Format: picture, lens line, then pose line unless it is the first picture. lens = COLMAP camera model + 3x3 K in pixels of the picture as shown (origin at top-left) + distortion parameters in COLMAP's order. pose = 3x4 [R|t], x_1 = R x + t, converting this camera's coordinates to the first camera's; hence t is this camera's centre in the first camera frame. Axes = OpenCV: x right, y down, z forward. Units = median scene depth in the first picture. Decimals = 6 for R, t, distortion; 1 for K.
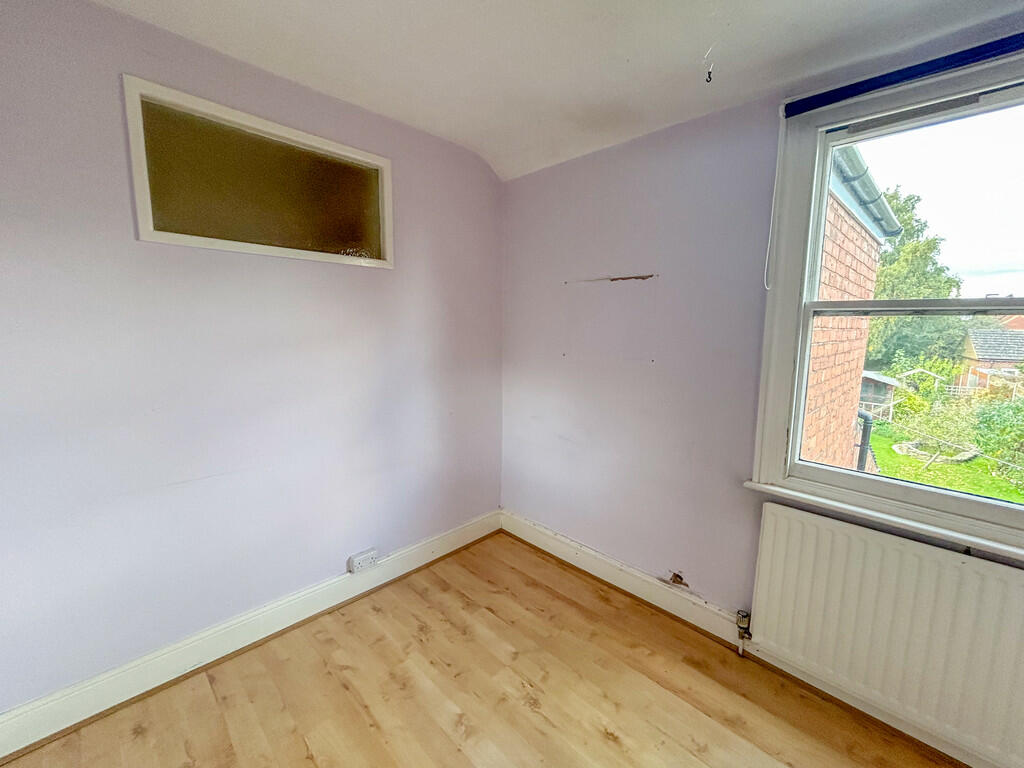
lens RADIAL K [[426.8, 0, 509.0], [0, 426.8, 380.9], [0, 0, 1]] dist [-0.000013, 0.000117]
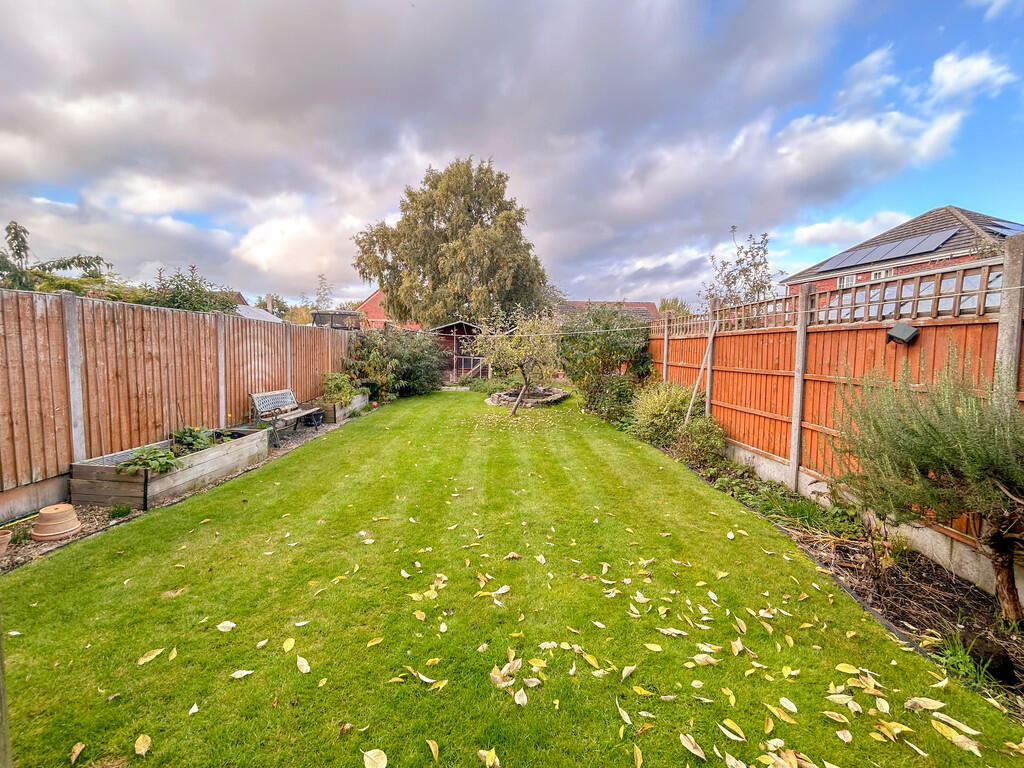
lens RADIAL K [[426.8, 0, 512.1], [0, 426.8, 379.7], [0, 0, 1]] dist [-0.000013, 0.000117]
pose [[0.751710, -0.042321, 0.658134, 0.343157], [0.076247, 0.996824, -0.022988, 0.103486], [-0.655071, 0.067461, 0.752549, 0.318548]]
